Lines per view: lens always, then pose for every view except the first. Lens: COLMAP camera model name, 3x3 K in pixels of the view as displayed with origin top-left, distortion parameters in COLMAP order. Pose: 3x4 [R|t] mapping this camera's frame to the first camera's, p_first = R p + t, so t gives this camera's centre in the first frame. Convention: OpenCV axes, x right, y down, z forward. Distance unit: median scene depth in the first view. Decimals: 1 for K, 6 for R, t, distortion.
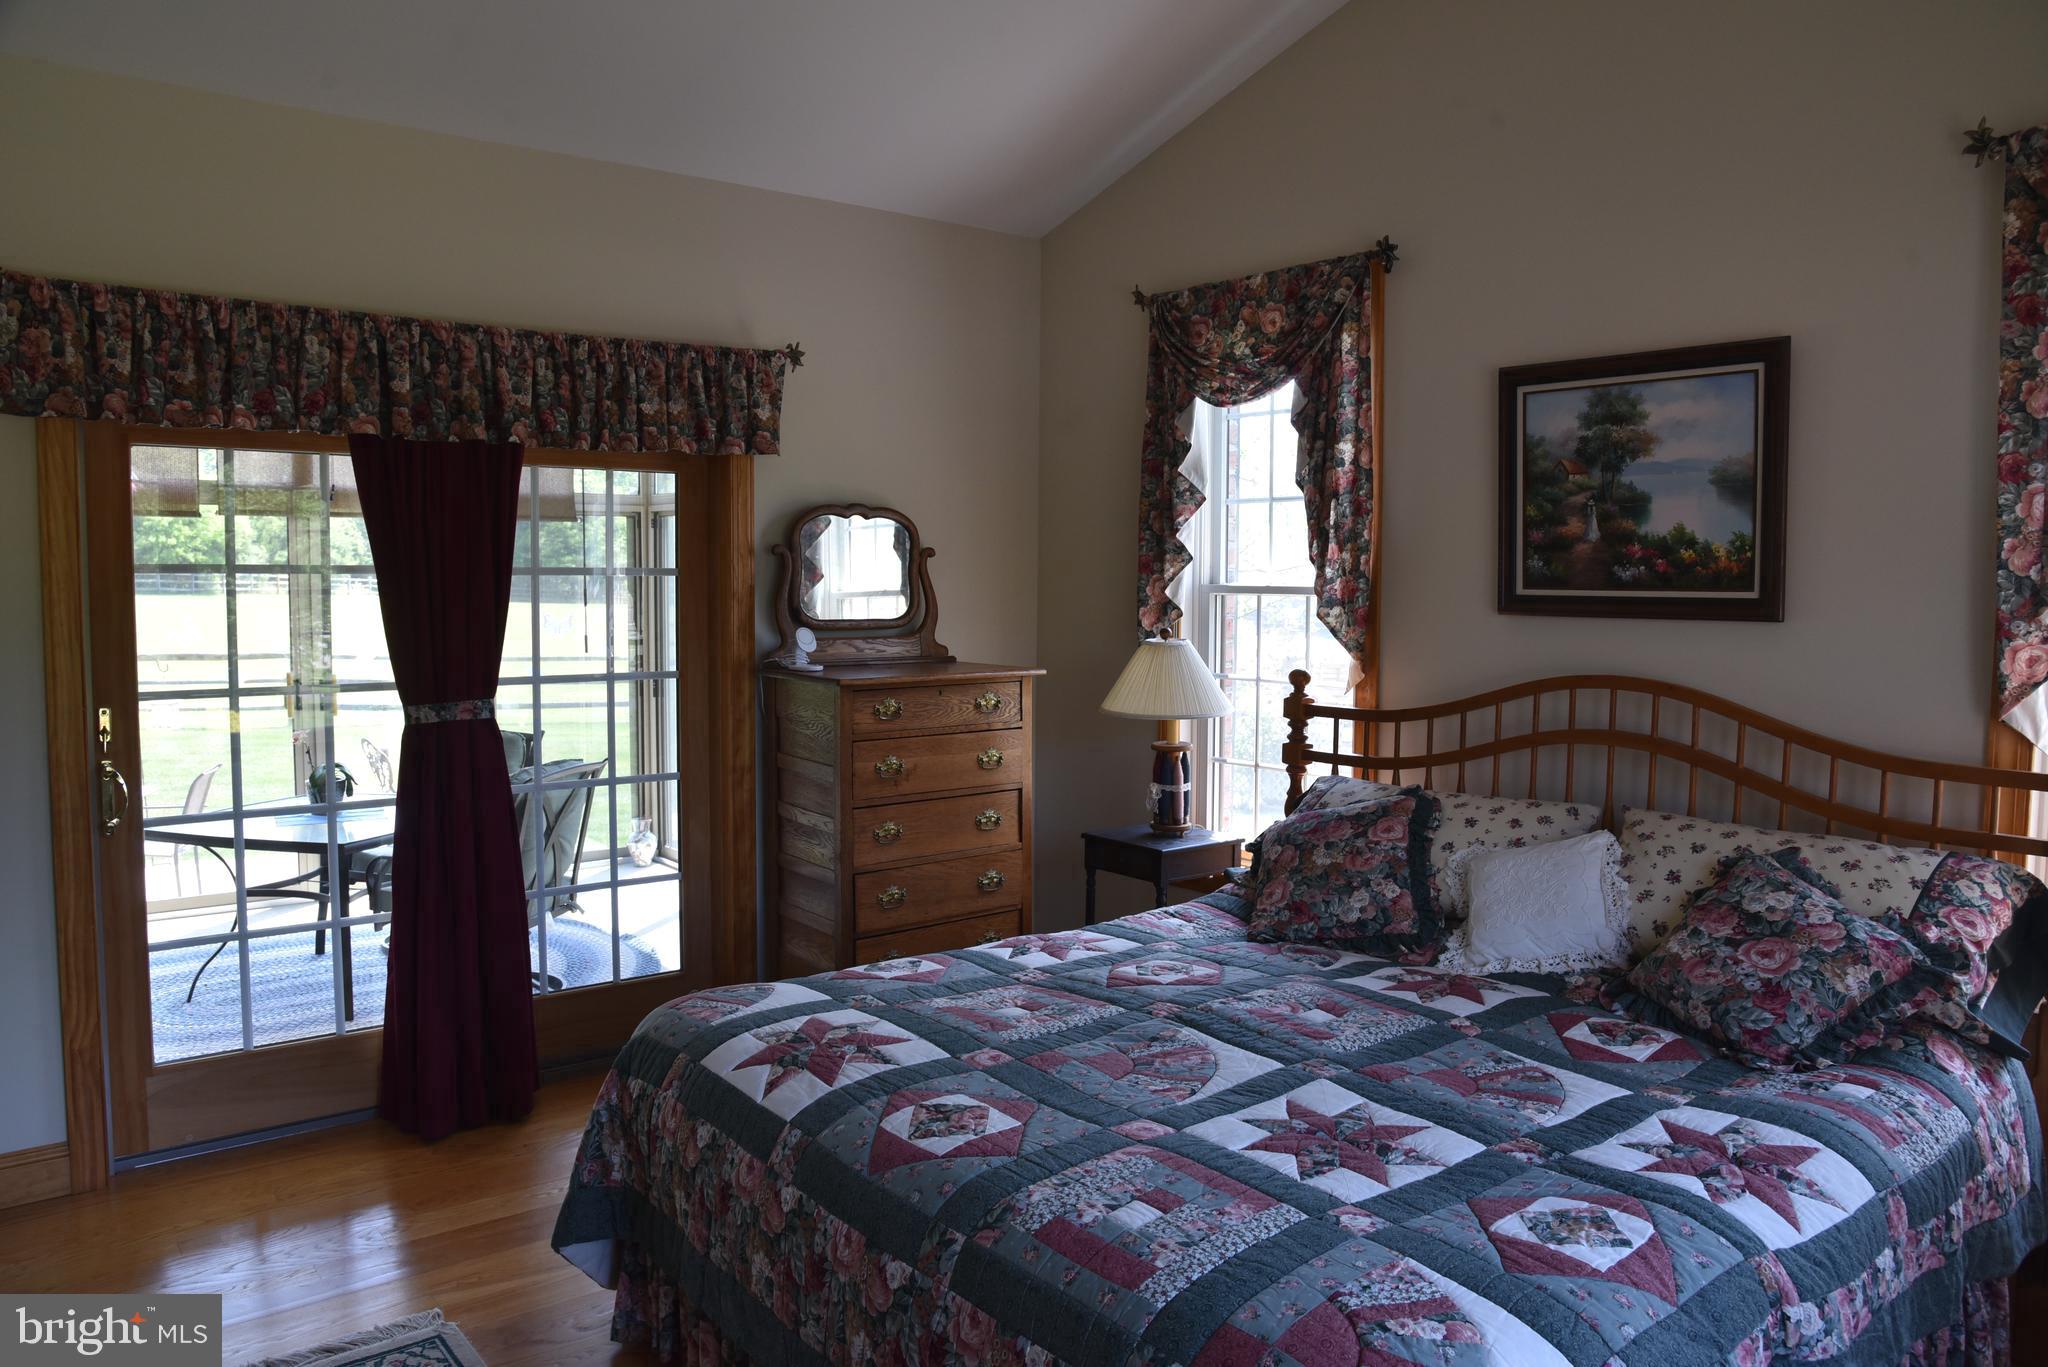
lens RADIAL K [[1461.1, 0, 1024.0], [0, 1461.1, 683.5], [0, 0, 1]] dist [-0.109959, 0.077987]
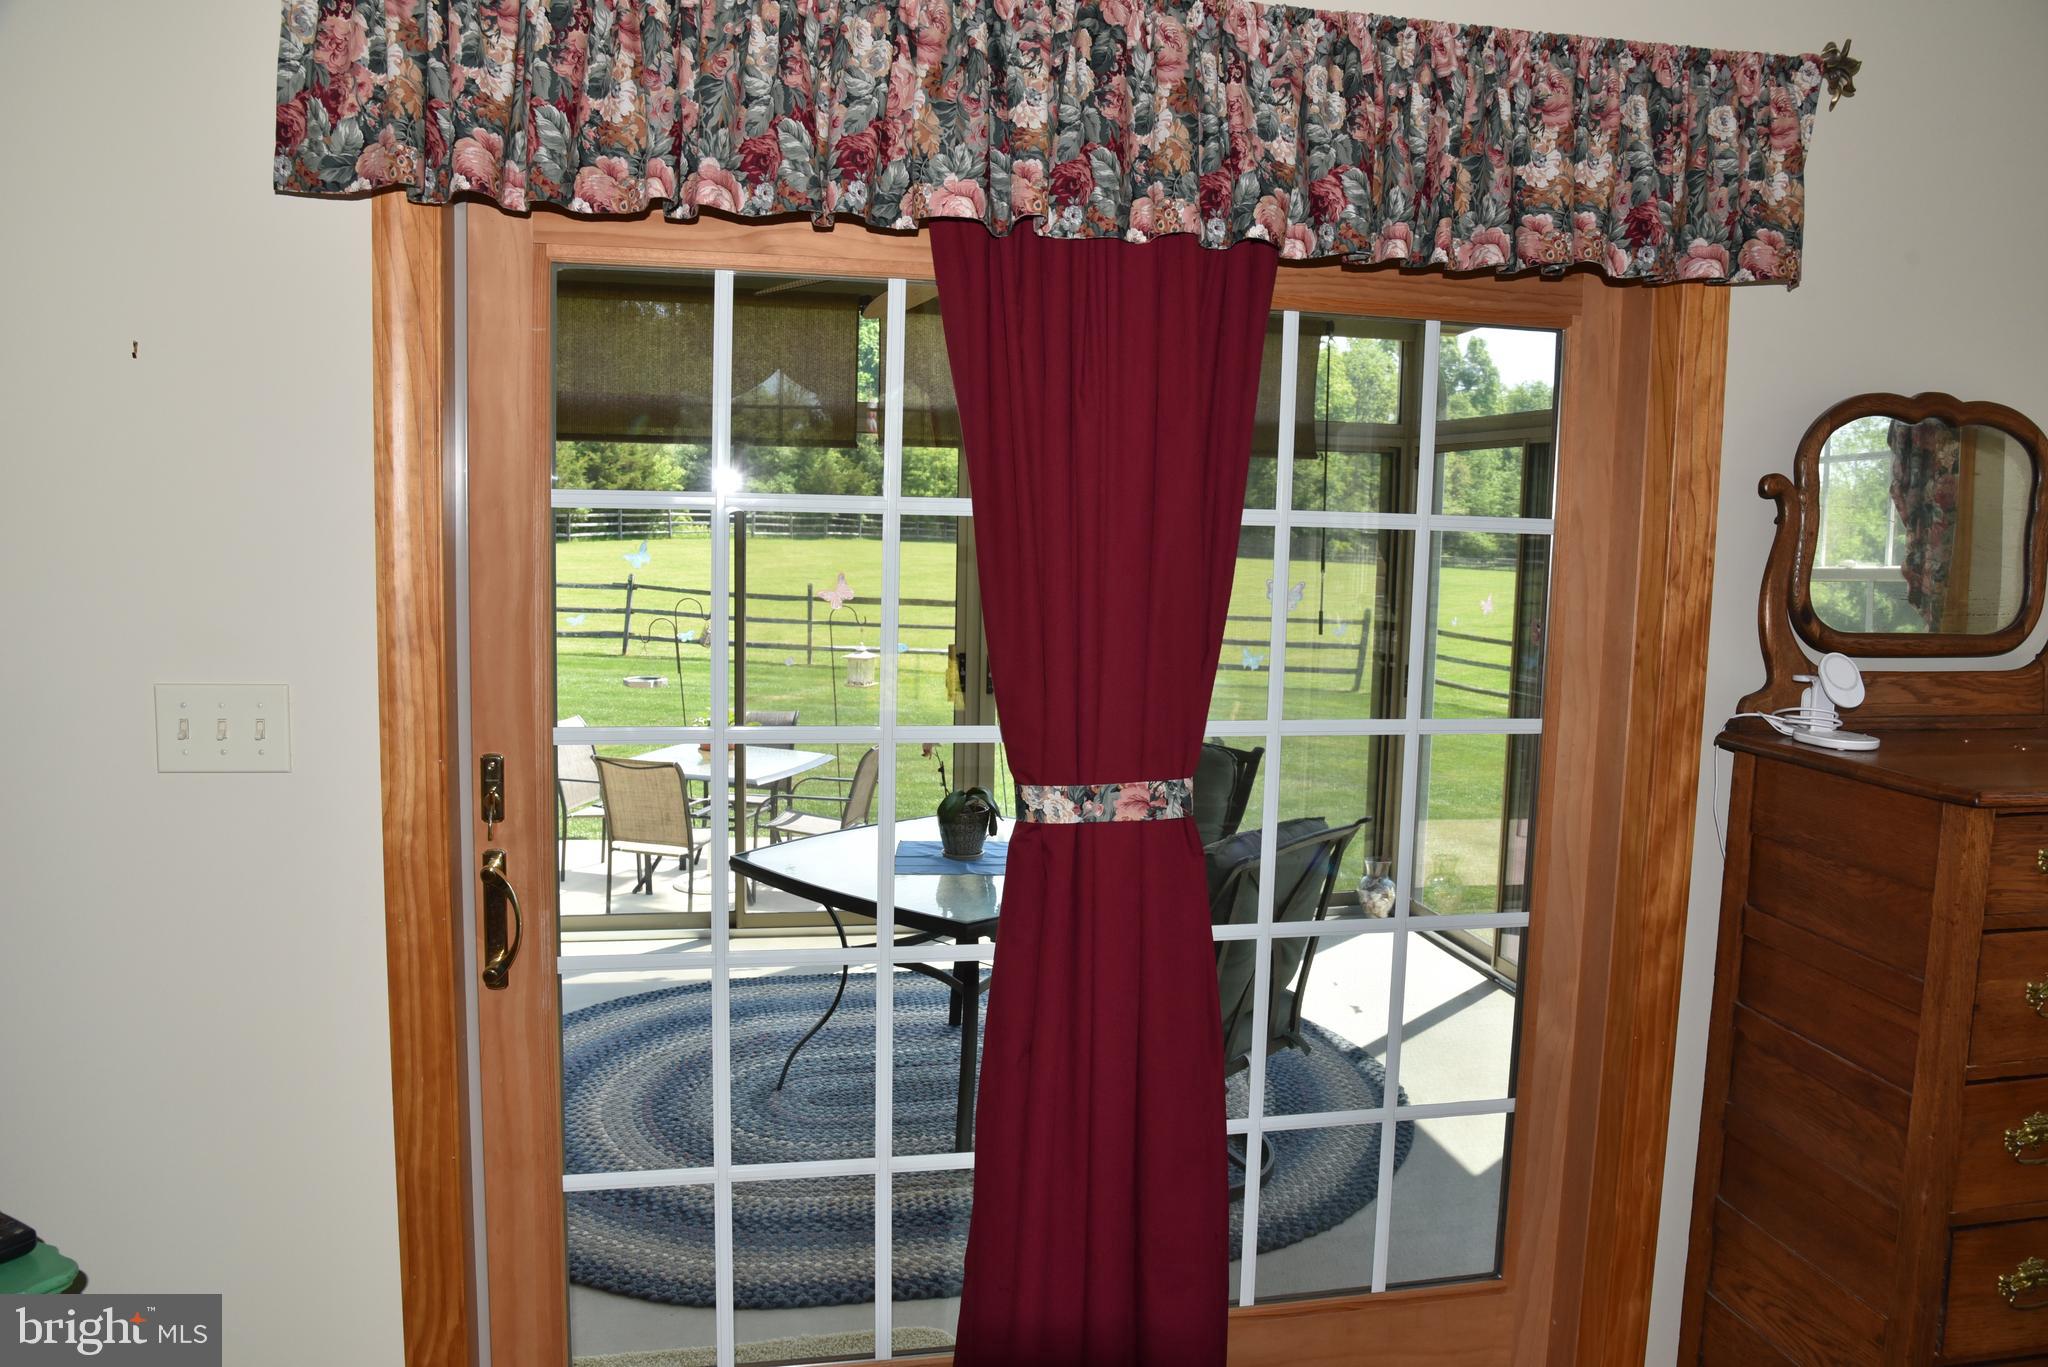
lens RADIAL K [[1461.1, 0, 1024.0], [0, 1461.1, 683.5], [0, 0, 1]] dist [-0.109959, 0.077987]
pose [[0.890008, 0.062023, -0.451707, -0.221594], [-0.049995, 0.998006, 0.038527, -0.041521], [0.453195, -0.011706, 0.891334, 0.600120]]
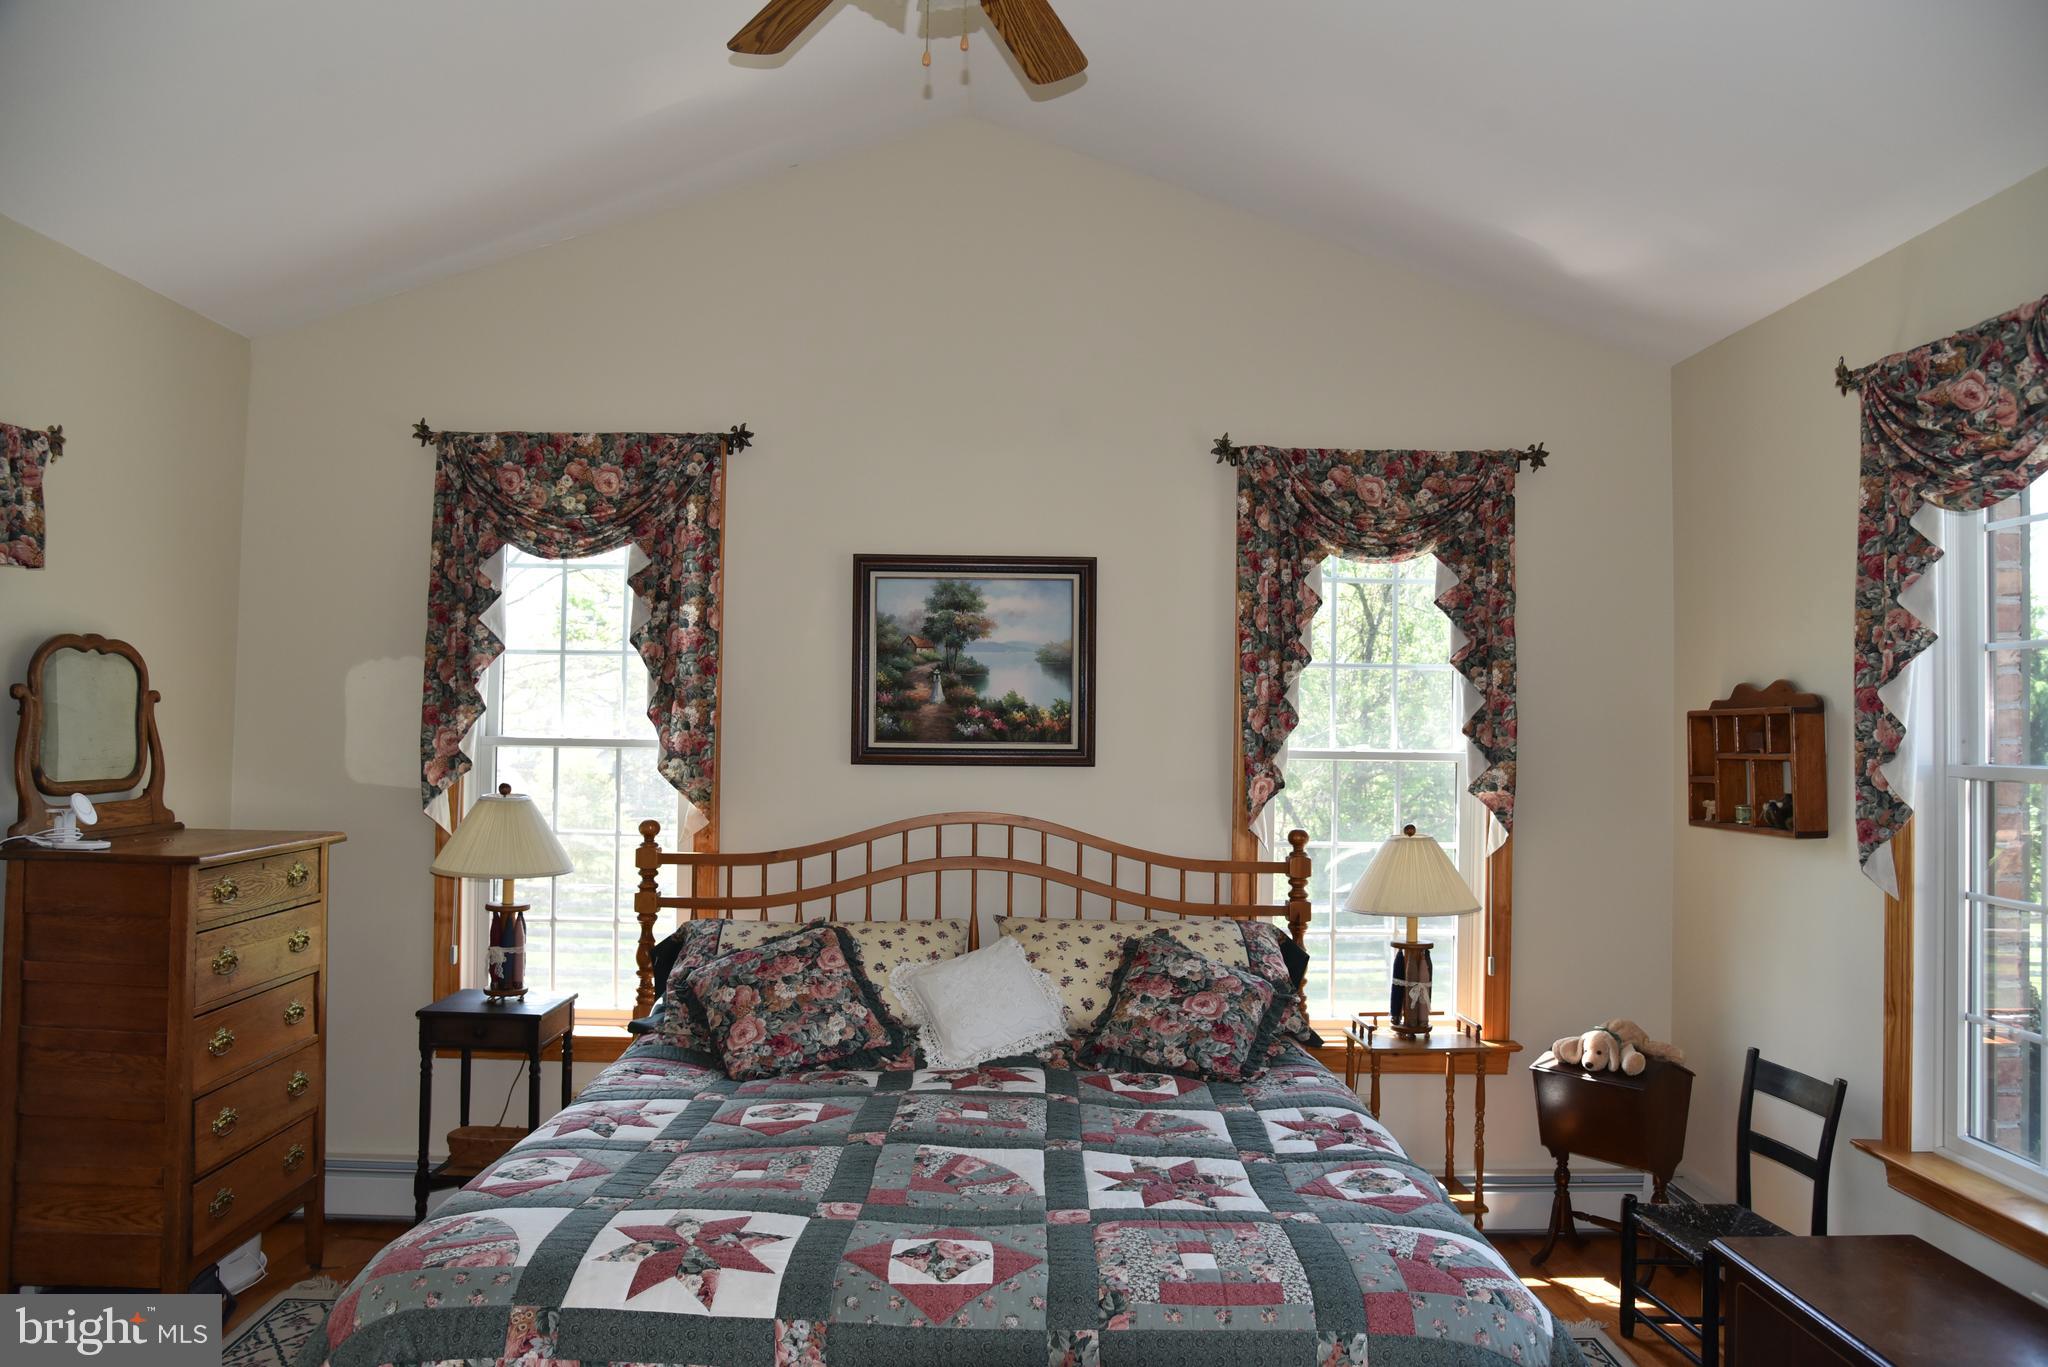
lens RADIAL K [[1461.1, 0, 1024.0], [0, 1461.1, 683.5], [0, 0, 1]] dist [-0.109959, 0.077987]
pose [[0.615710, 0.027018, 0.787509, -0.543559], [0.048454, 0.996222, -0.072062, -0.022601], [-0.786482, 0.082527, 0.612075, 0.179735]]
